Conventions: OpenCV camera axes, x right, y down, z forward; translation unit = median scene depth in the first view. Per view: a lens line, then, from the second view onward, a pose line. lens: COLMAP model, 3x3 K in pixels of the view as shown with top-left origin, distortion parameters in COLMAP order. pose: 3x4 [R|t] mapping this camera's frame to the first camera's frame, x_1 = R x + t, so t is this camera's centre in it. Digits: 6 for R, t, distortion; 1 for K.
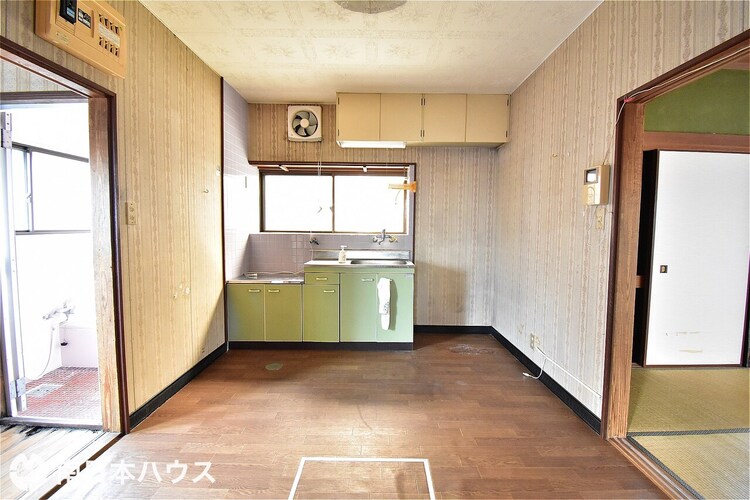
lens RADIAL K [[331.6, 0, 379.0], [0, 331.6, 246.3], [0, 0, 1]] dist [0.016281, -0.024053]
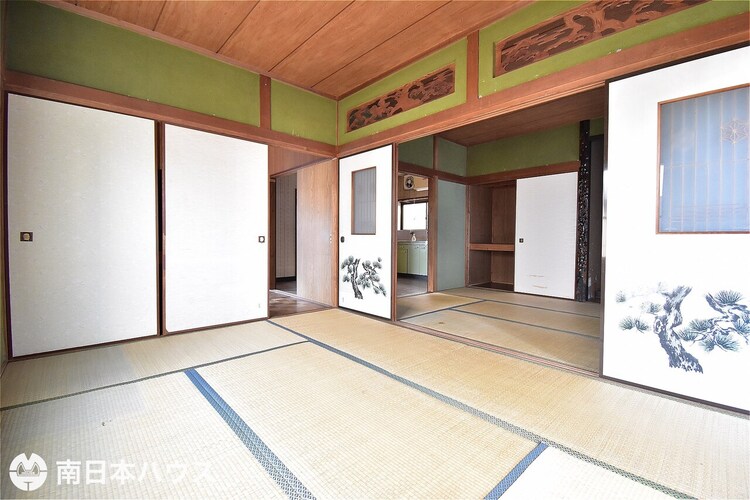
lens RADIAL K [[331.6, 0, 379.0], [0, 331.6, 246.3], [0, 0, 1]] dist [0.016281, -0.024053]
pose [[0.659292, -0.001541, -0.751885, 1.351875], [-0.014353, 0.999790, -0.014634, 0.109382], [0.751750, 0.020440, 0.659132, -0.652819]]
